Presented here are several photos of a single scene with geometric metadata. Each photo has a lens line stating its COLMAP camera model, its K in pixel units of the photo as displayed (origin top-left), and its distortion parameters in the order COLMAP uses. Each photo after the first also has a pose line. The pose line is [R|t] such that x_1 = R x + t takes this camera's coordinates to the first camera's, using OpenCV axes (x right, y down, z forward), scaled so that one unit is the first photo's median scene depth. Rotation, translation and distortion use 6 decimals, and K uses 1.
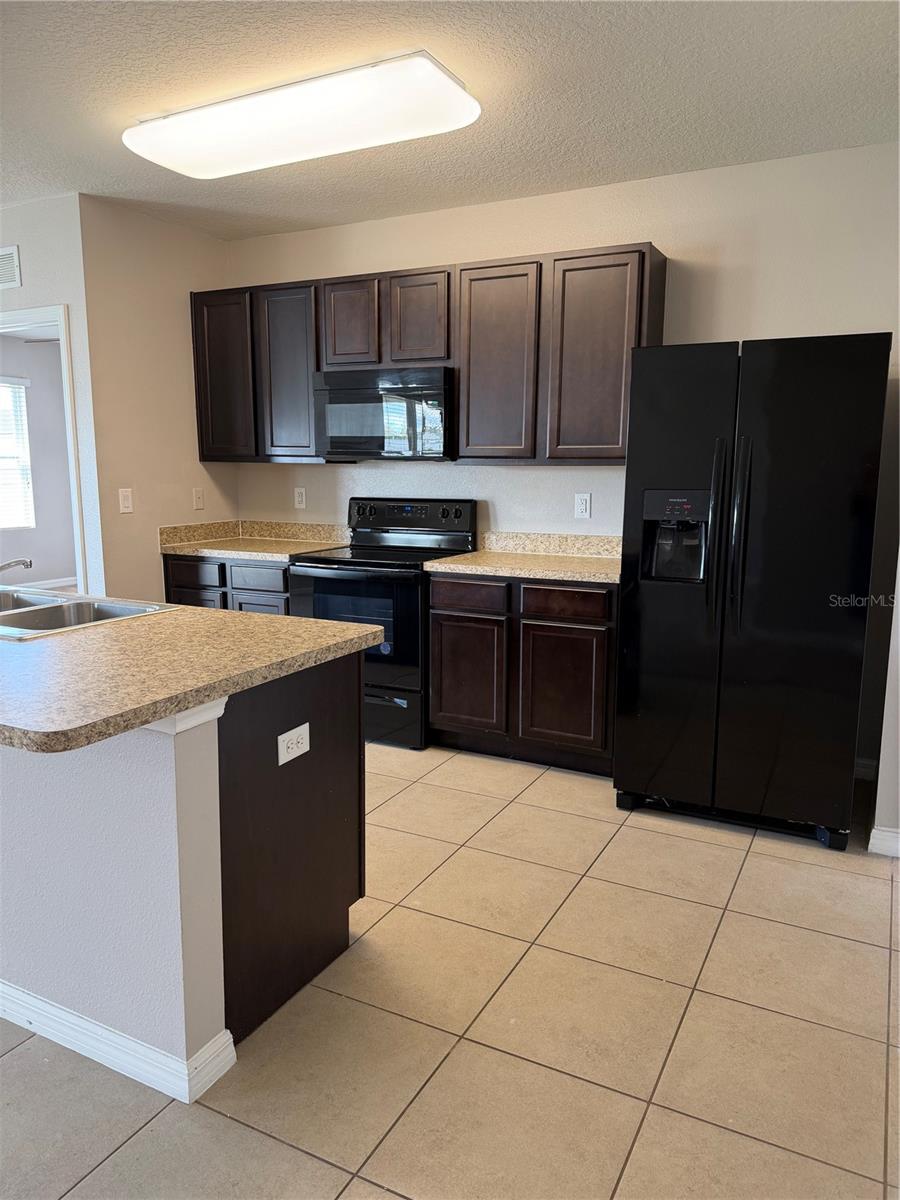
lens RADIAL K [[853.5, 0, 448.8], [0, 853.5, 601.9], [0, 0, 1]] dist [0.003898, -0.040973]
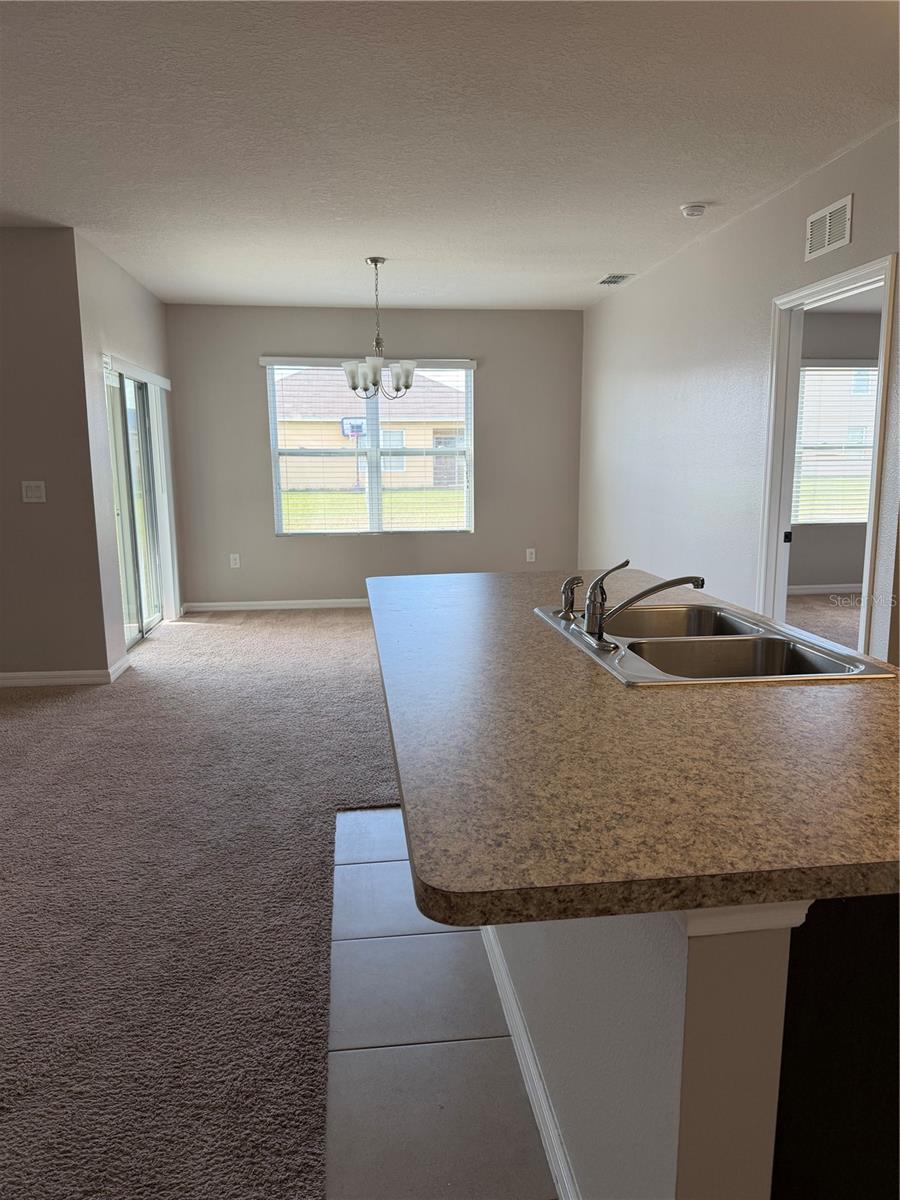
lens RADIAL K [[853.5, 0, 471.4], [0, 853.5, 606.0], [0, 0, 1]] dist [0.003898, -0.040973]
pose [[0.579849, 0.135006, -0.803460, 0.010831], [-0.126226, 0.989154, 0.075112, -0.081742], [0.804886, 0.057863, 0.590602, 0.568253]]
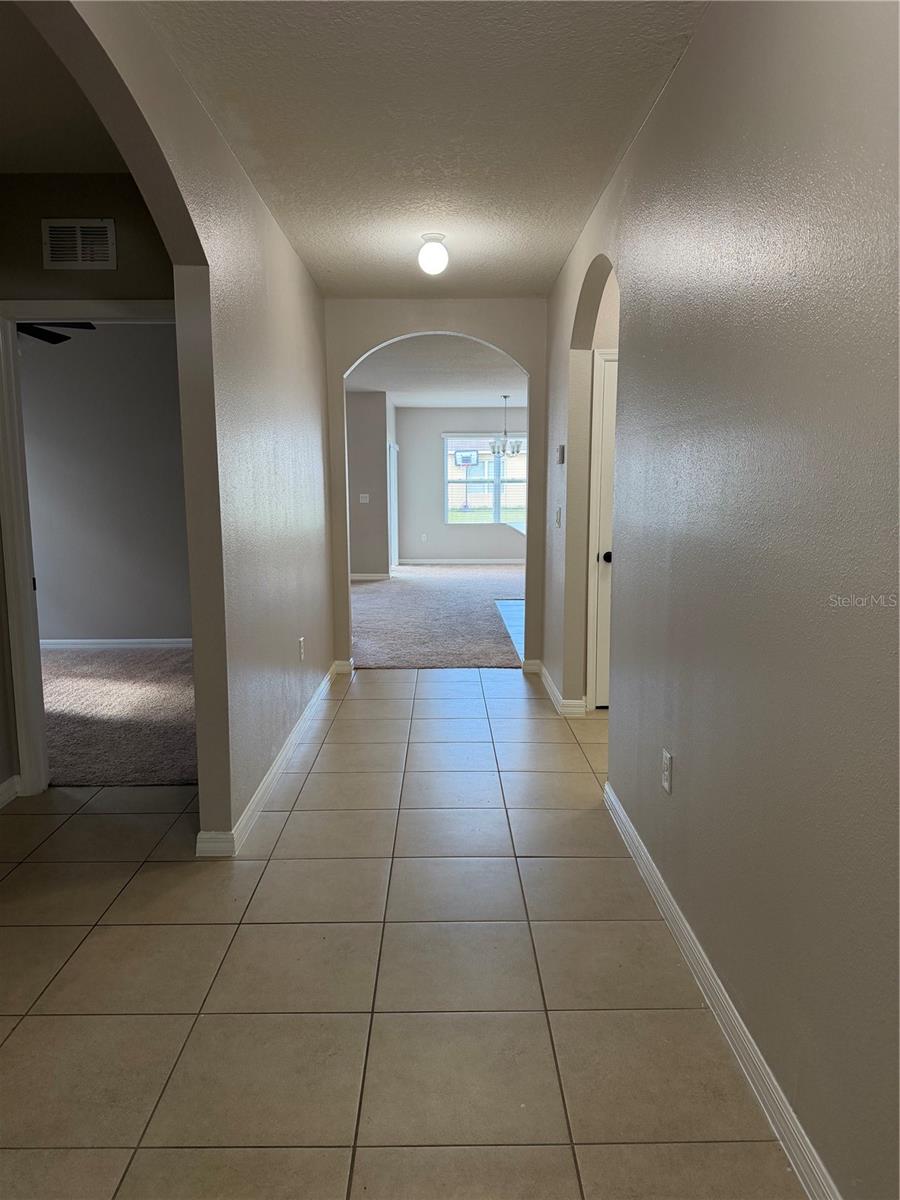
lens RADIAL K [[853.5, 0, 452.8], [0, 853.5, 603.0], [0, 0, 1]] dist [0.003898, -0.040973]
pose [[0.469460, 0.118805, -0.874924, 3.259563], [-0.135736, 0.988838, 0.061441, 0.247181], [0.872458, 0.089915, 0.480346, -1.531436]]
